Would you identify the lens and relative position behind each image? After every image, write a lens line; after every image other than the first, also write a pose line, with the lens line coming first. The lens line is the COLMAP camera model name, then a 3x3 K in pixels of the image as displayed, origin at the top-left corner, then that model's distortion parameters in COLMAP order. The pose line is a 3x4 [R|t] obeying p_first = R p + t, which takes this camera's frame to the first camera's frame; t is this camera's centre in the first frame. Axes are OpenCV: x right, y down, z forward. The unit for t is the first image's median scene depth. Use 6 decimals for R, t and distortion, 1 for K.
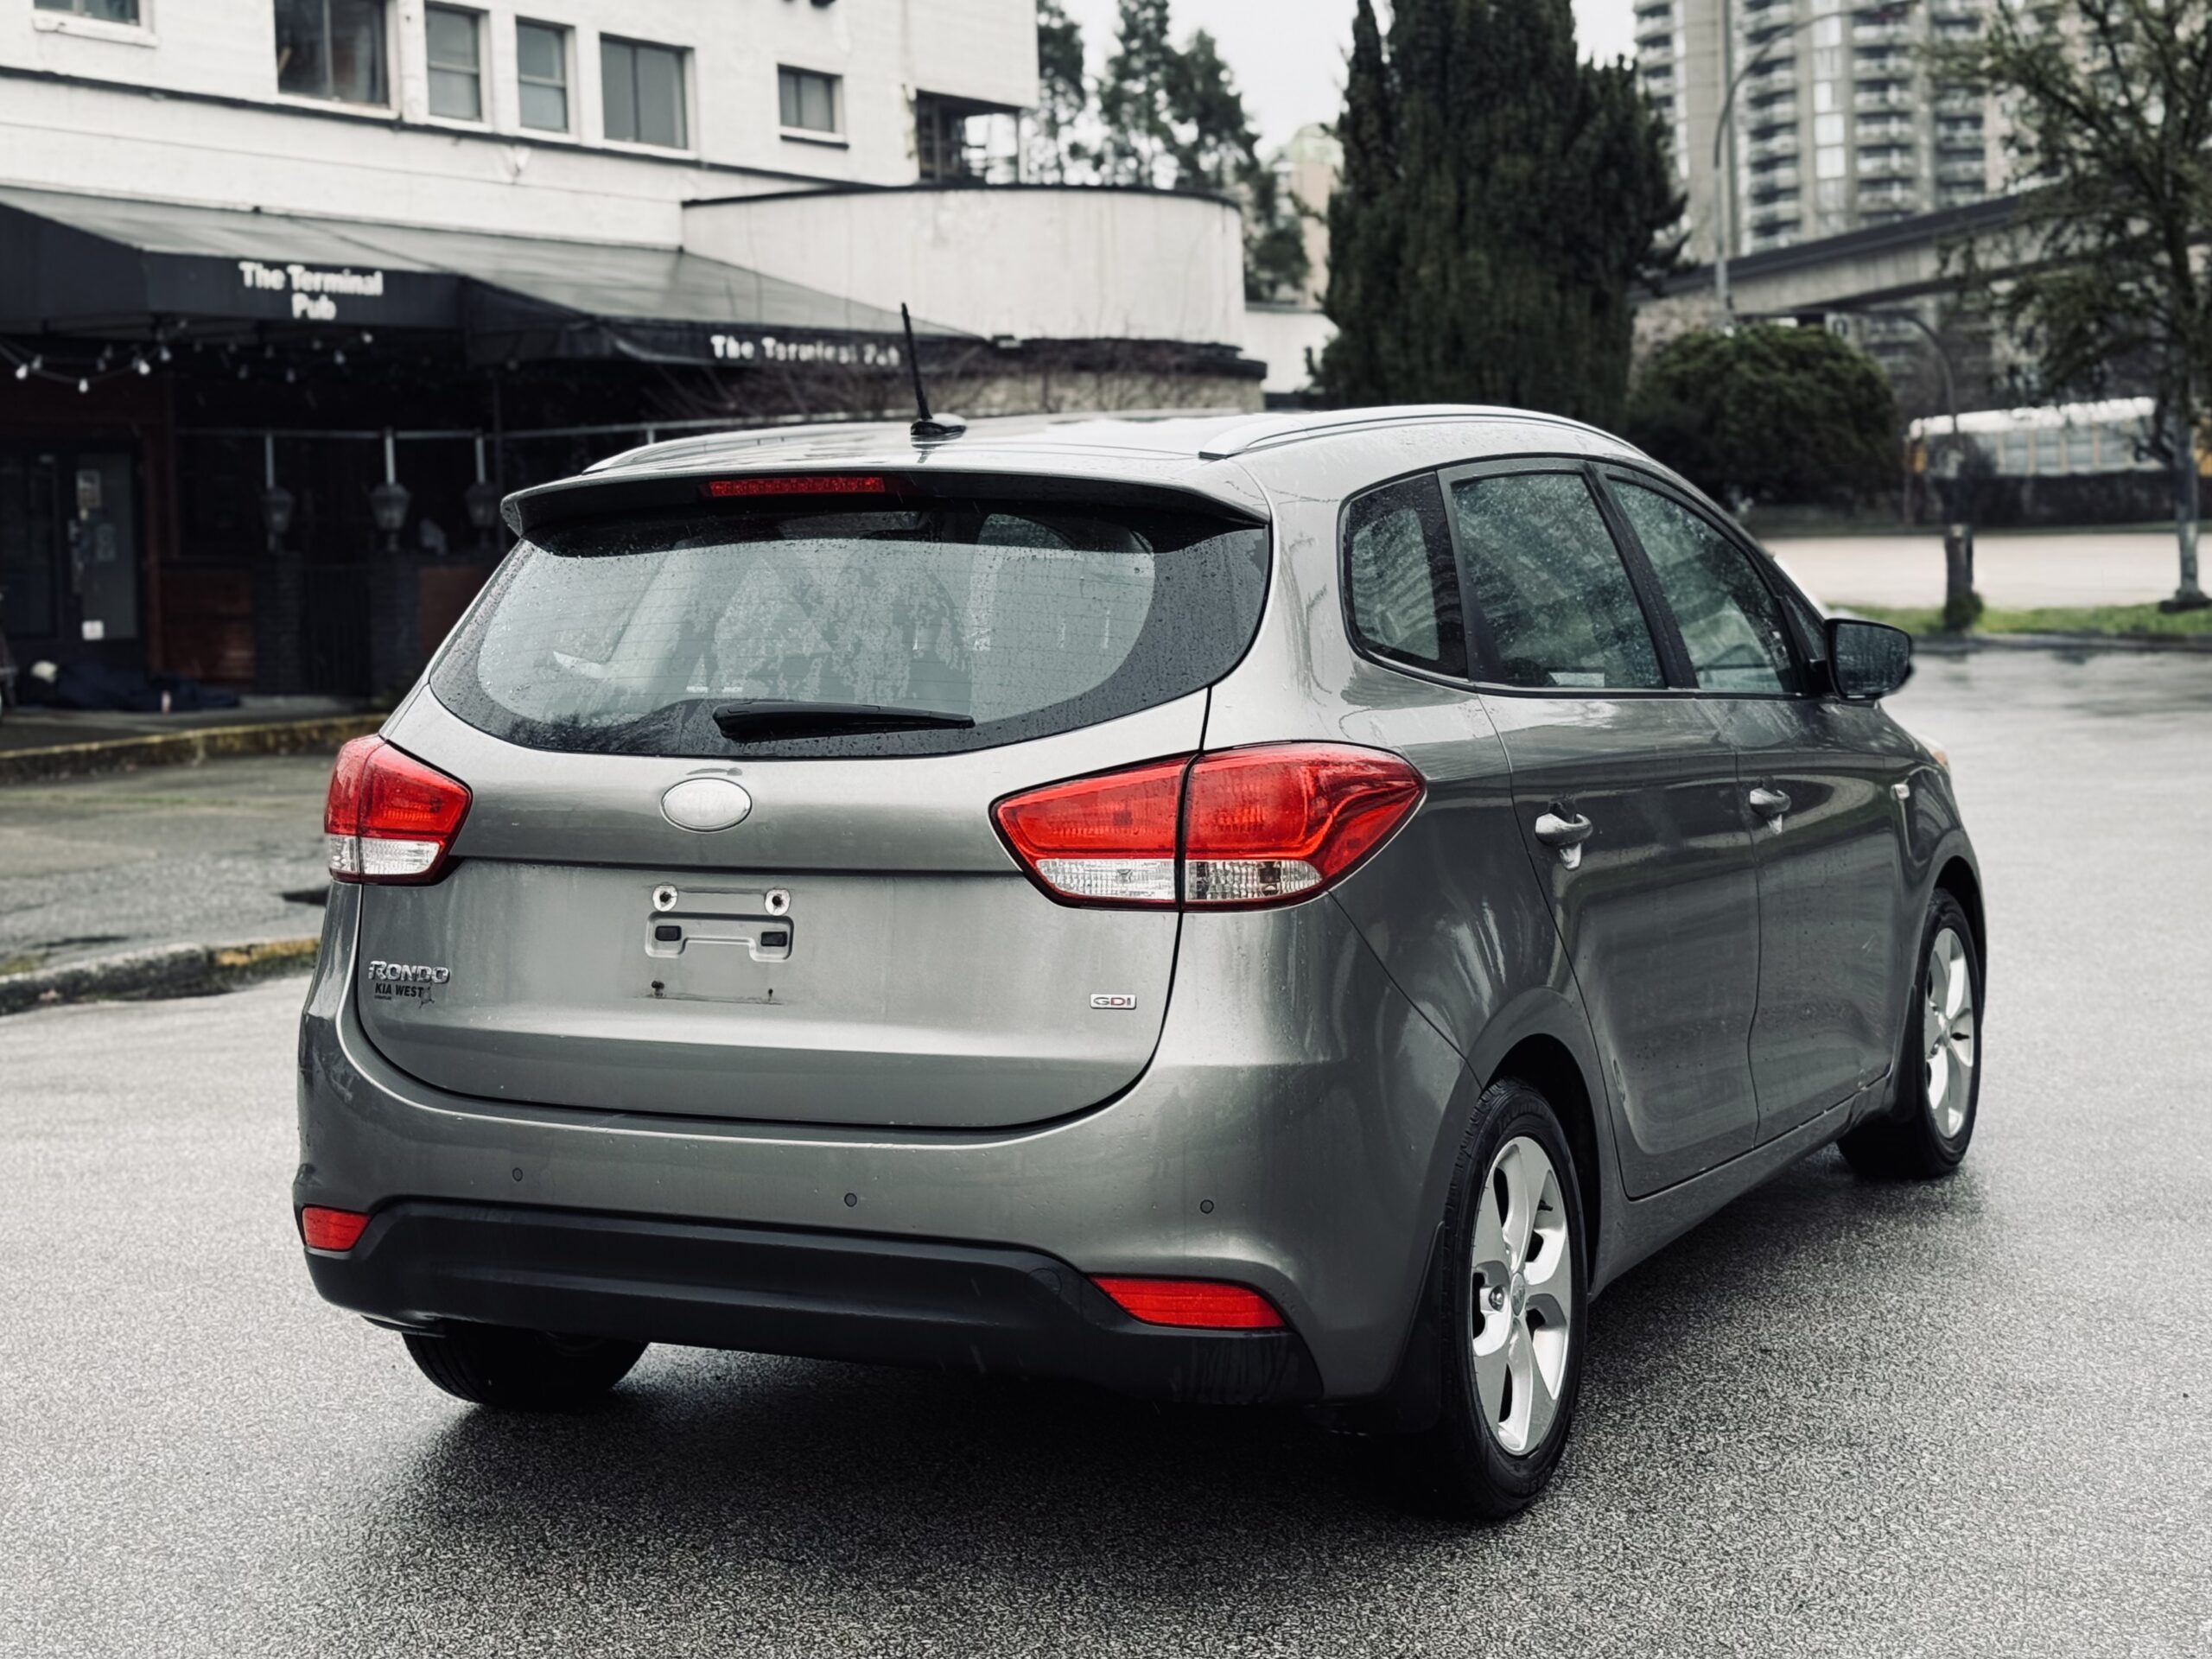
lens RADIAL K [[3193.4, 0, 1105.8], [0, 3193.4, 798.8], [0, 0, 1]] dist [0.142440, -0.178334]
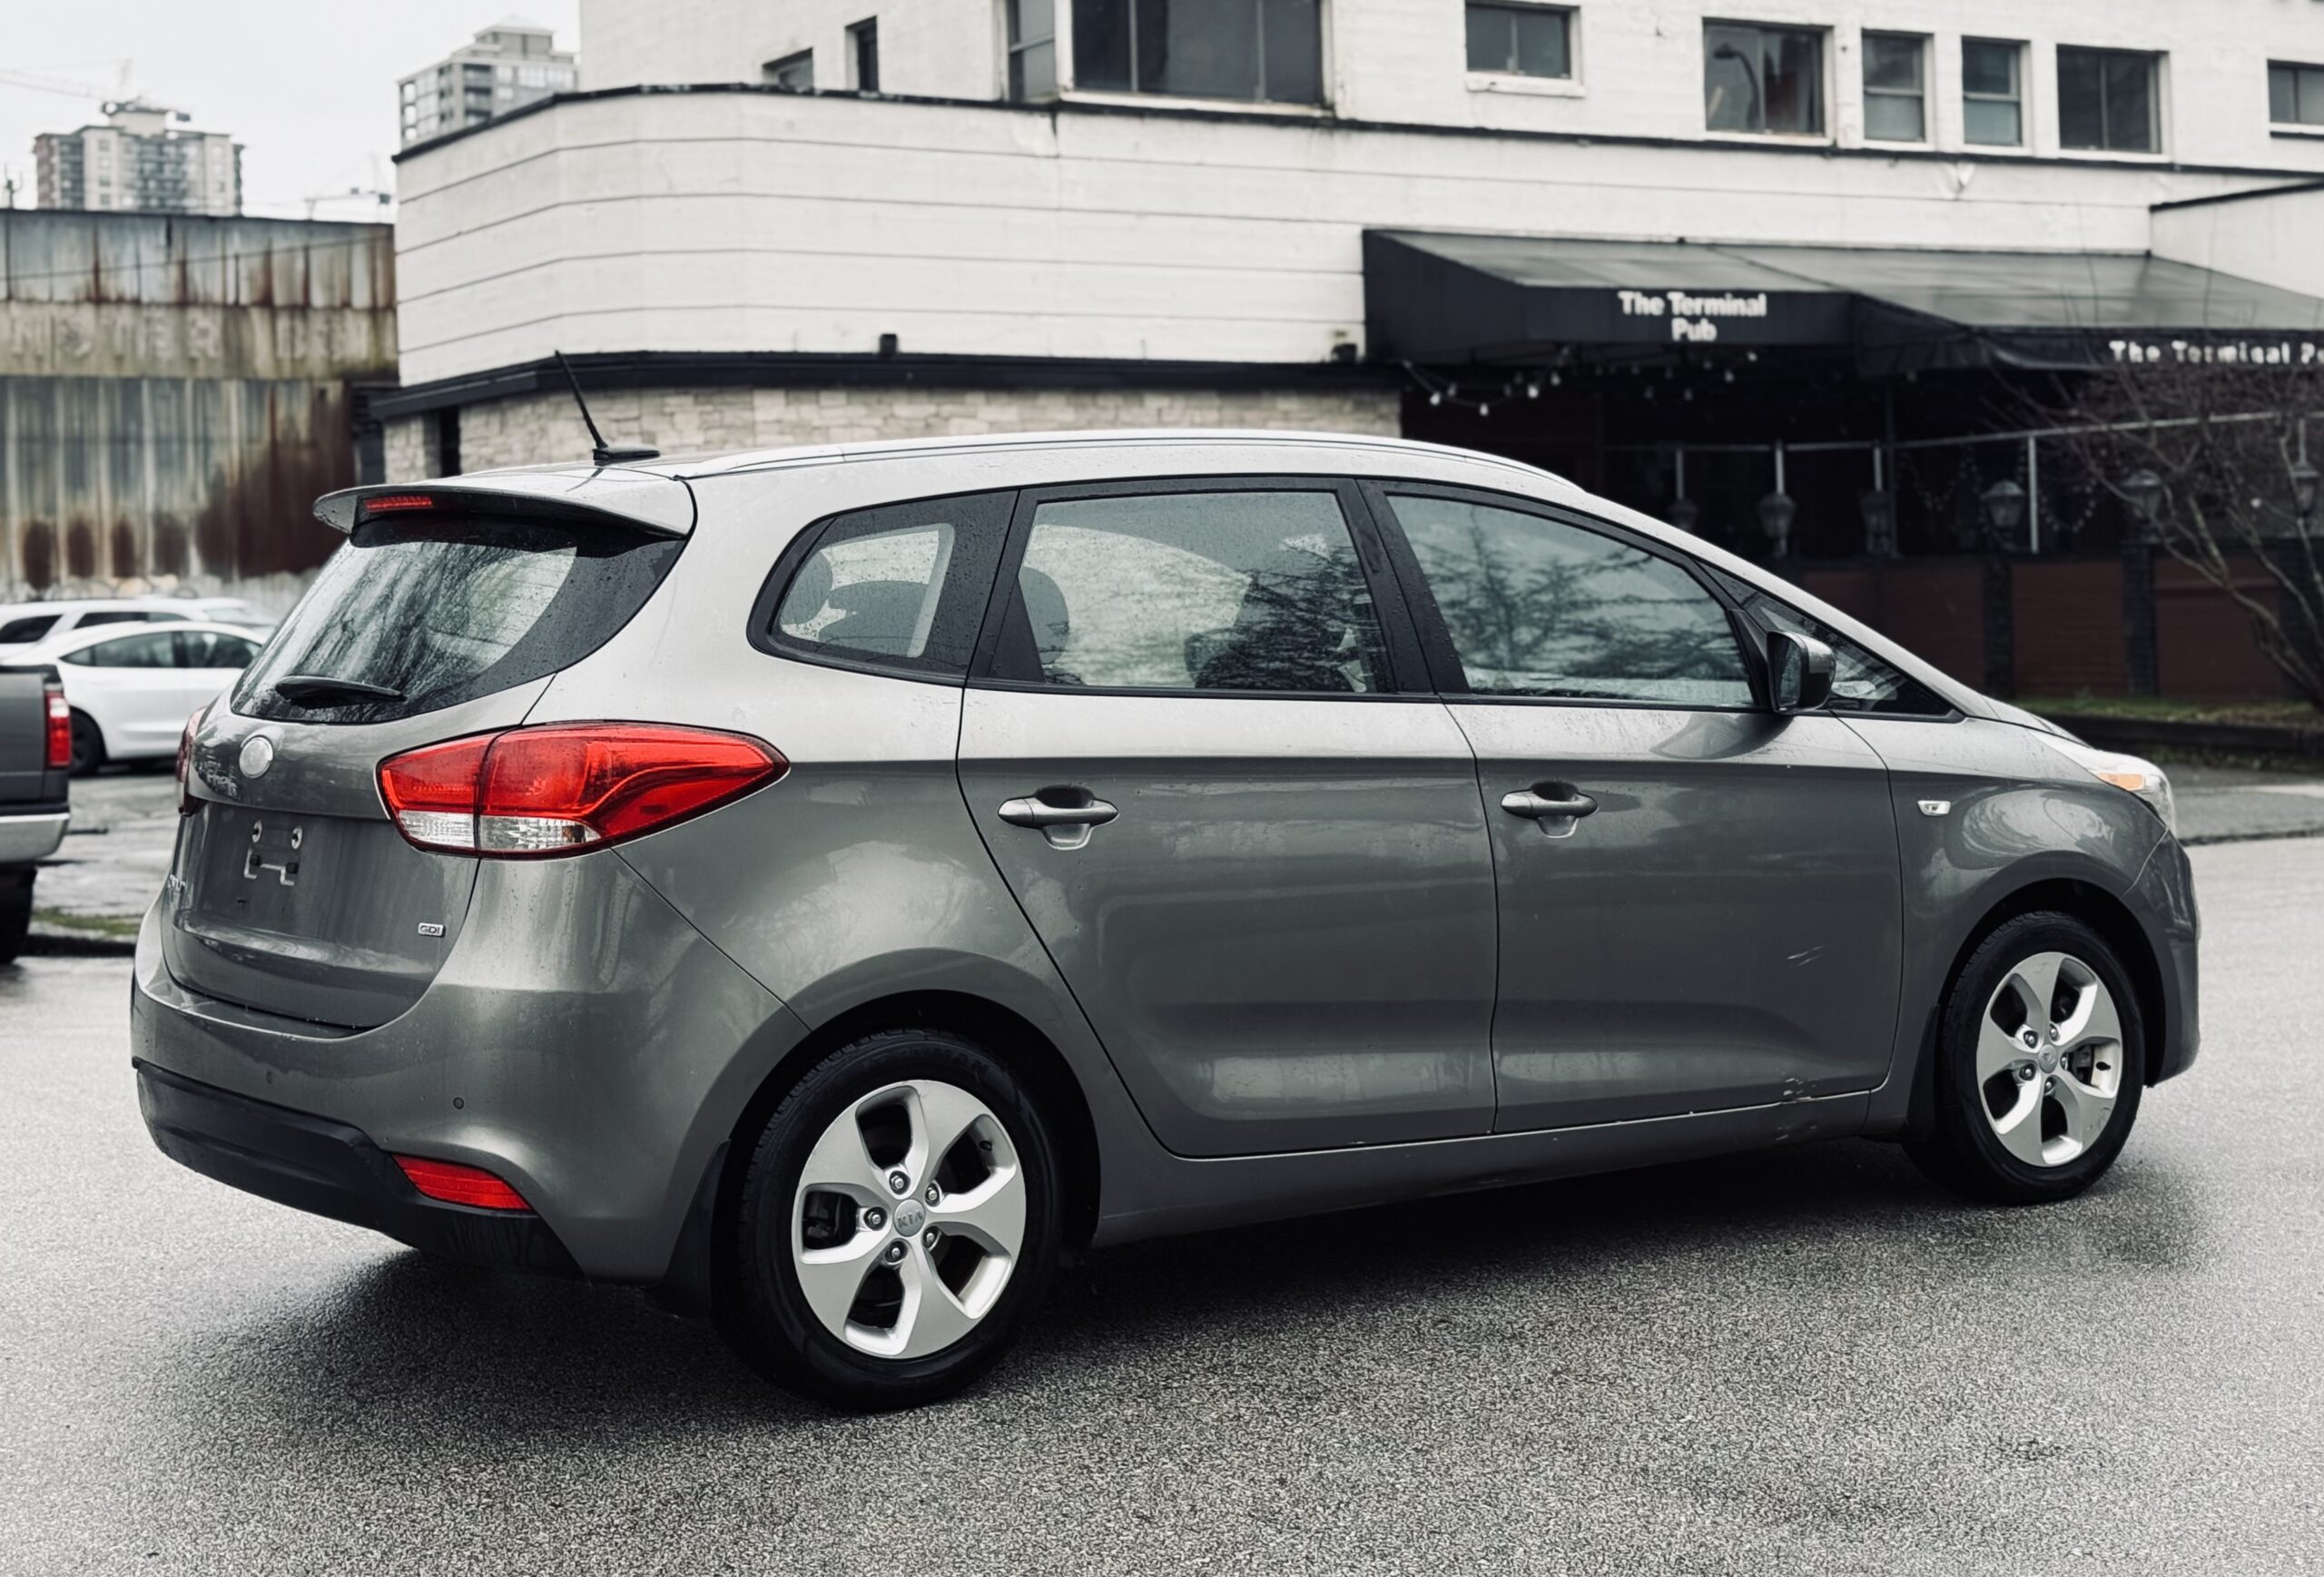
lens RADIAL K [[3118.7, 0, 1309.4], [0, 3118.7, 784.7], [0, 0, 1]] dist [0.220087, -0.710162]
pose [[0.894827, 0.037212, -0.444859, 0.108617], [-0.039182, 0.999221, 0.004771, -0.001388], [0.444689, 0.013162, 0.895588, 0.010755]]
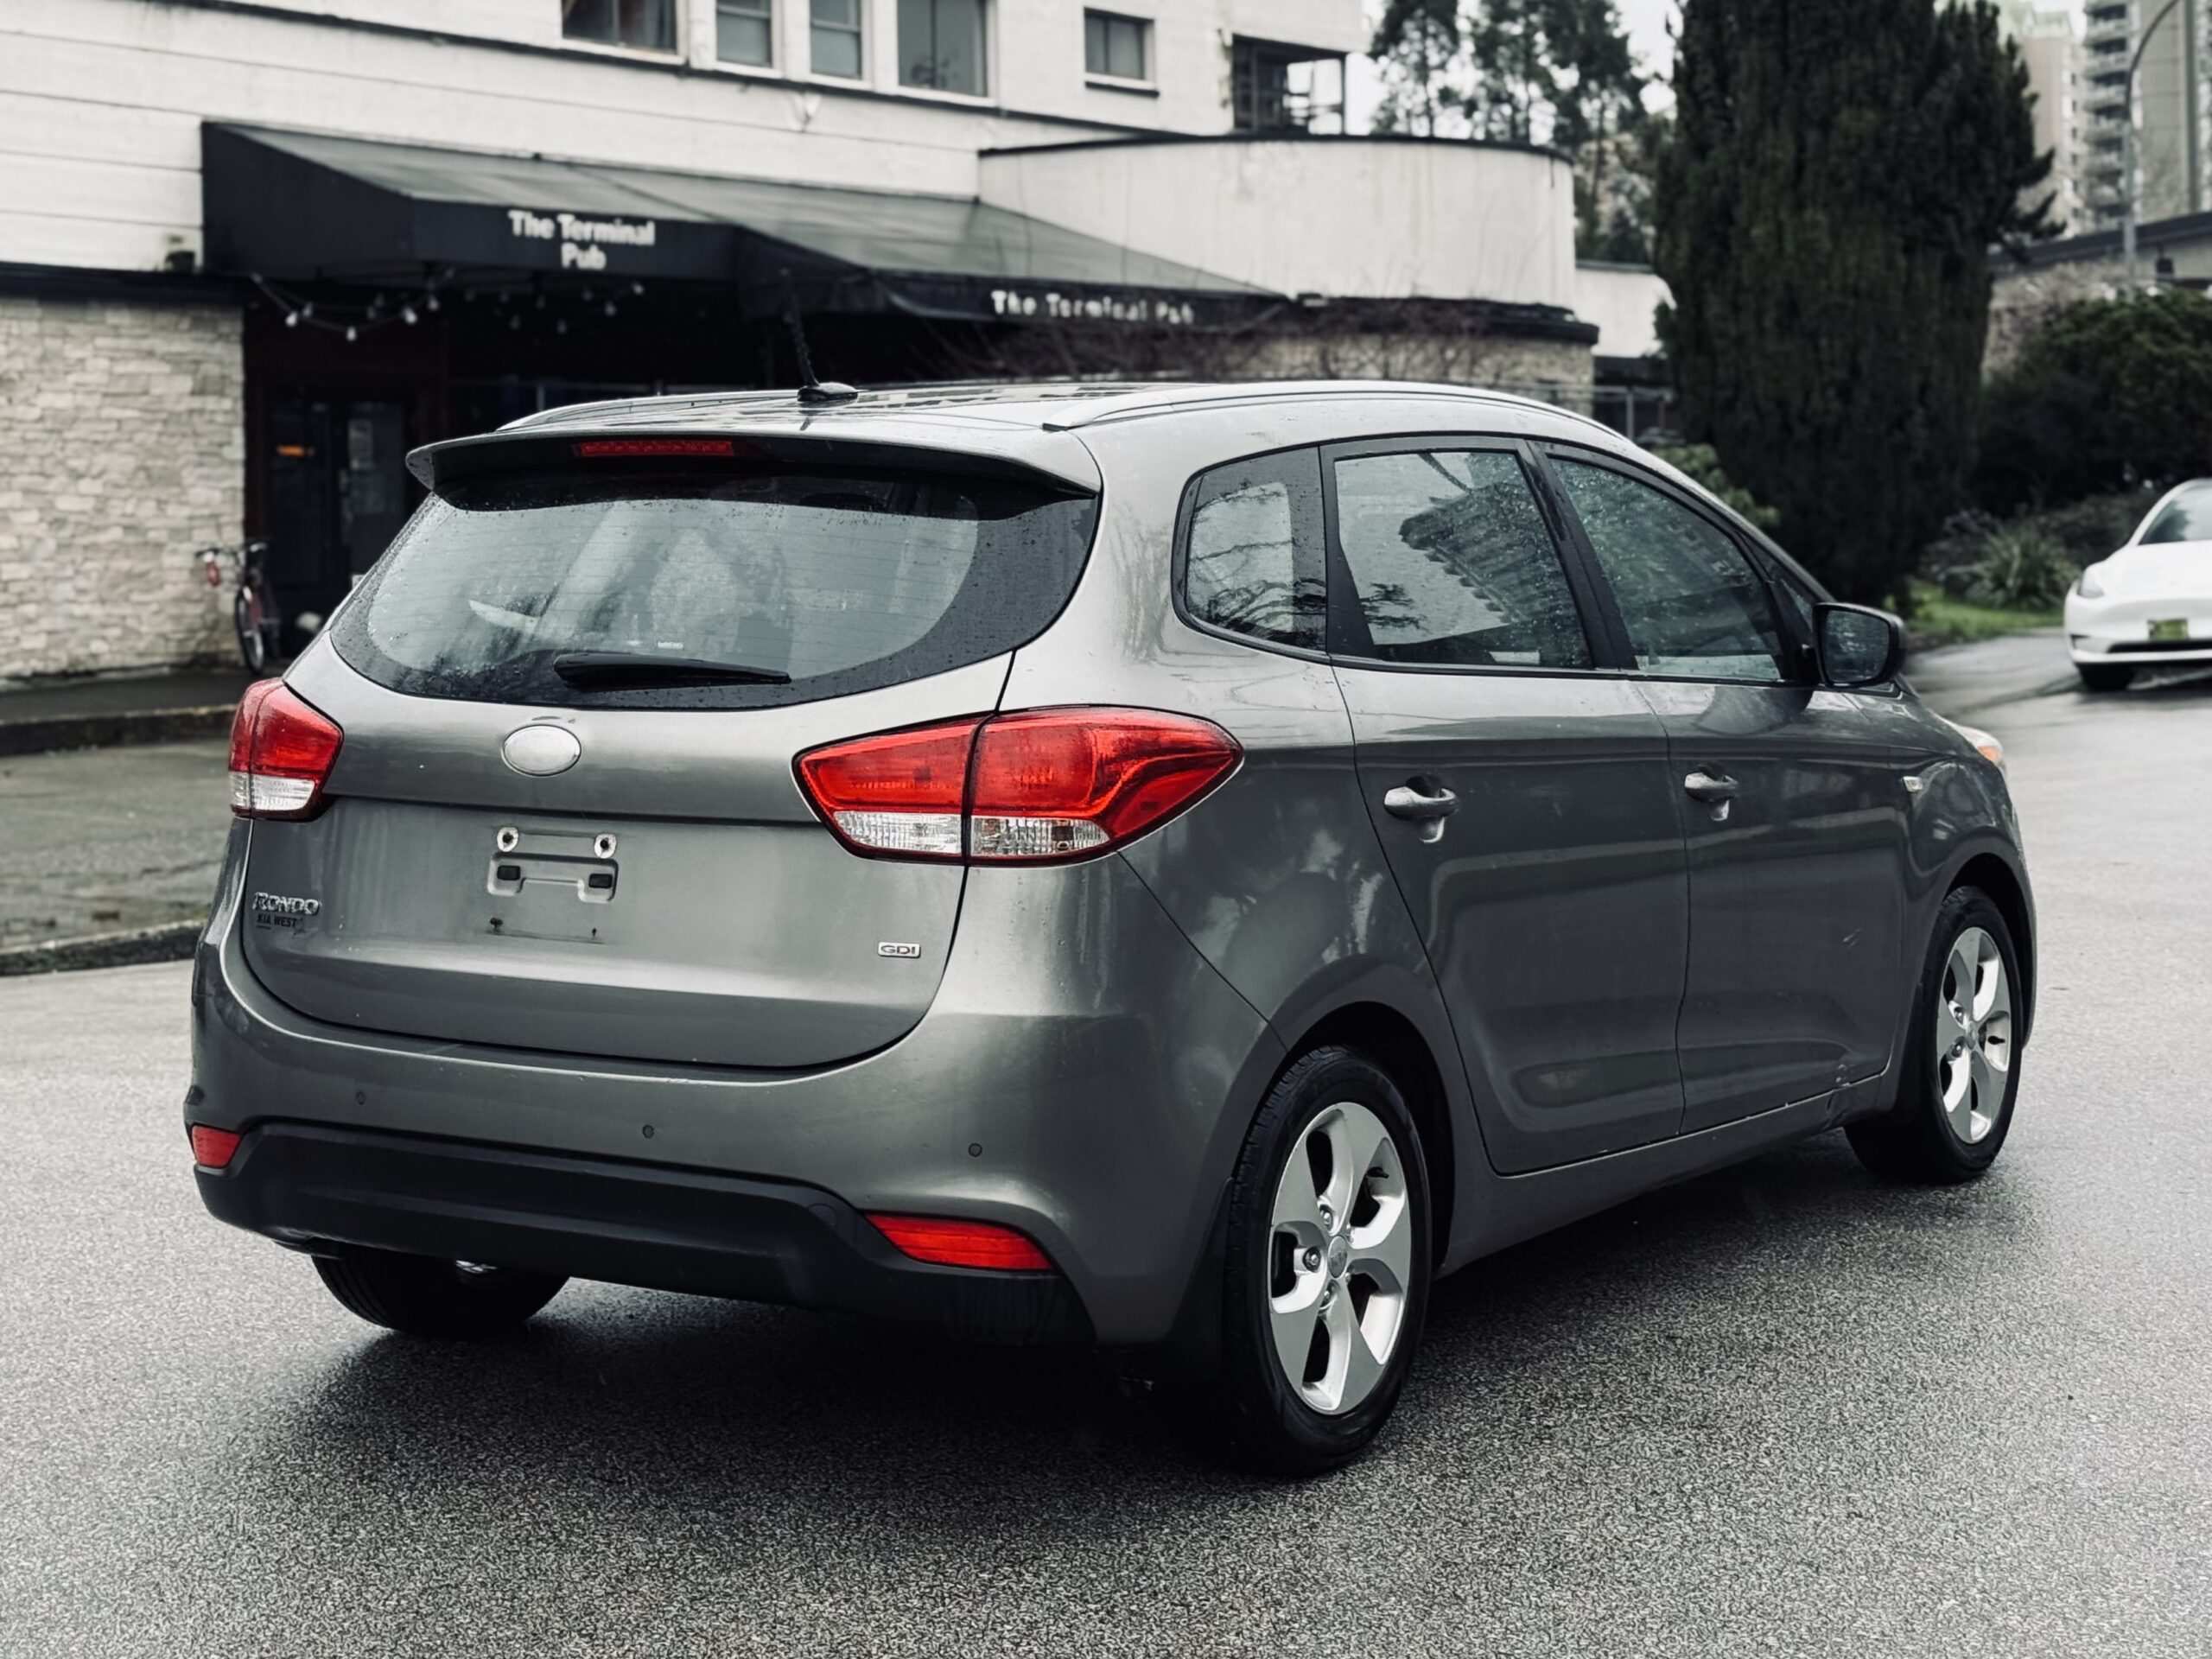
lens RADIAL K [[3398.9, 0, 1109.7], [0, 3398.9, 749.2], [0, 0, 1]] dist [0.125569, -0.053478]
pose [[0.994303, 0.029173, -0.102522, 0.023431], [-0.030196, 0.999508, -0.008443, 0.000703], [0.102225, 0.011491, 0.994695, -0.012017]]
